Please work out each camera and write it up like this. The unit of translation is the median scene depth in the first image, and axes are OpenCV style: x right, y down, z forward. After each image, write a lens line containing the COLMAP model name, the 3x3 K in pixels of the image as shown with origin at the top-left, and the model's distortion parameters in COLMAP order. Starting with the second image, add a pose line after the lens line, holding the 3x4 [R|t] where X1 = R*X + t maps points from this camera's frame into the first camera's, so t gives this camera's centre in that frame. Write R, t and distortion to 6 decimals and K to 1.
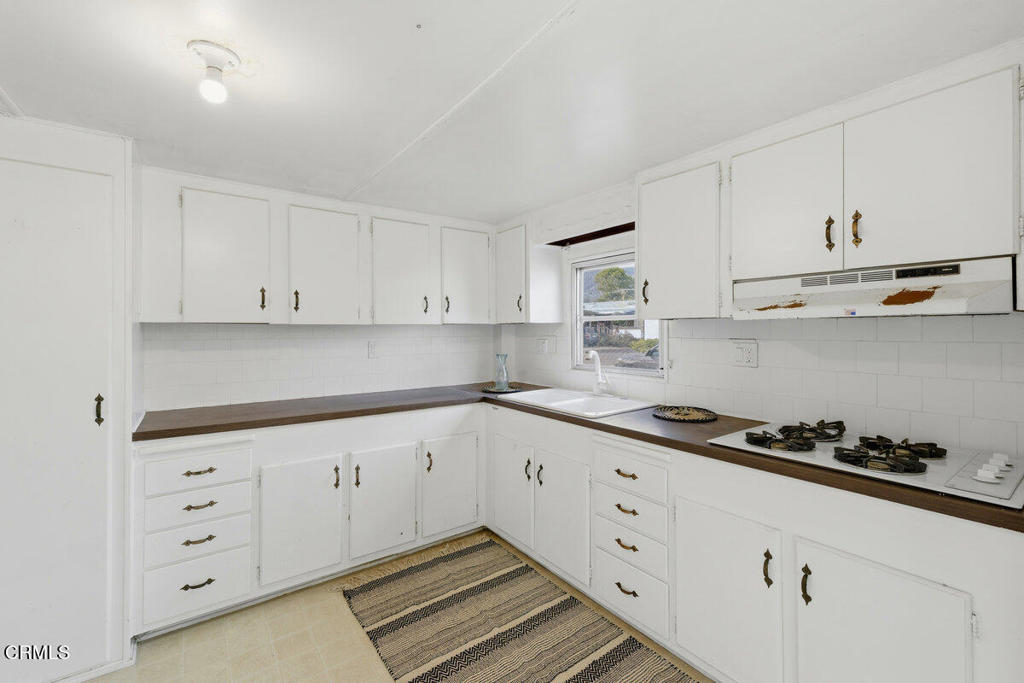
lens RADIAL K [[437.6, 0, 511.2], [0, 437.6, 325.9], [0, 0, 1]] dist [0.003010, 0.000204]
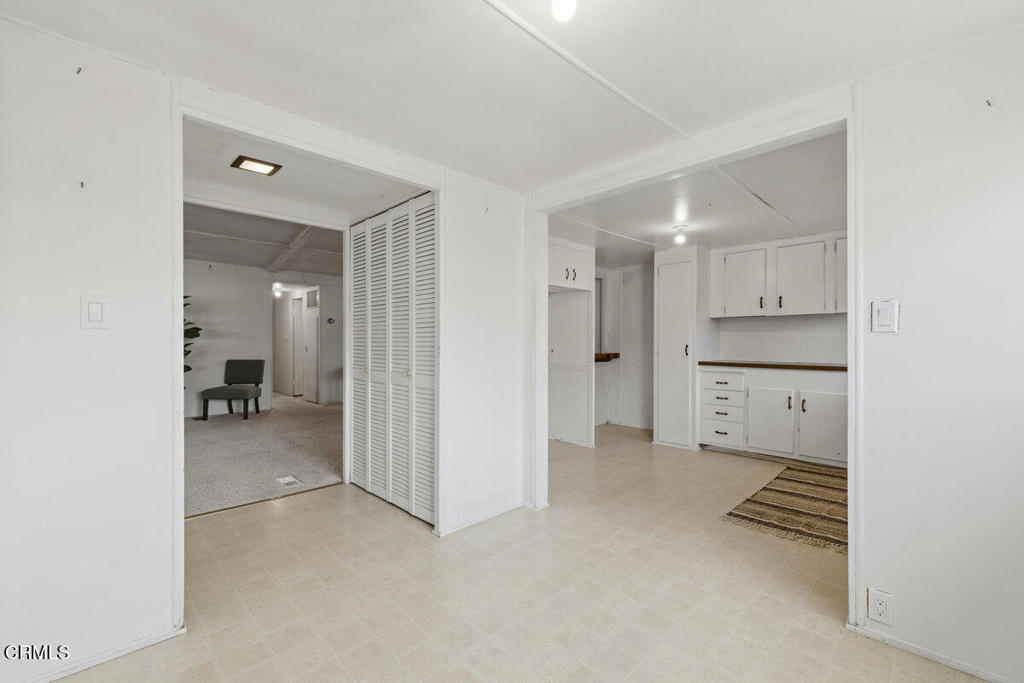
lens RADIAL K [[435.2, 0, 507.8], [0, 435.2, 345.1], [0, 0, 1]] dist [-0.001605, -0.000116]
pose [[0.130668, 0.006029, -0.991408, 1.129792], [0.008776, 0.999935, 0.007237, 0.096203], [0.991387, -0.009646, 0.130607, -0.311367]]
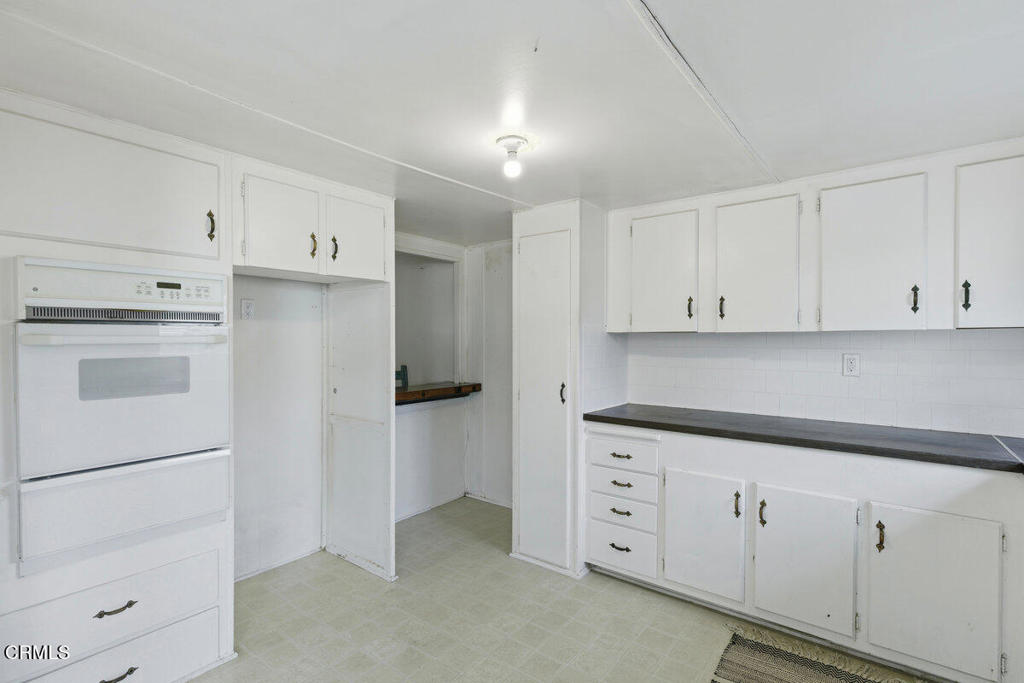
lens RADIAL K [[488.0, 0, 512.6], [0, 488.0, 343.4], [0, 0, 1]] dist [0.001404, 0.000300]
pose [[0.269474, 0.010838, -0.962947, 0.420769], [0.008375, 0.999872, 0.013598, 0.002014], [0.962971, -0.011729, 0.269349, 0.295839]]
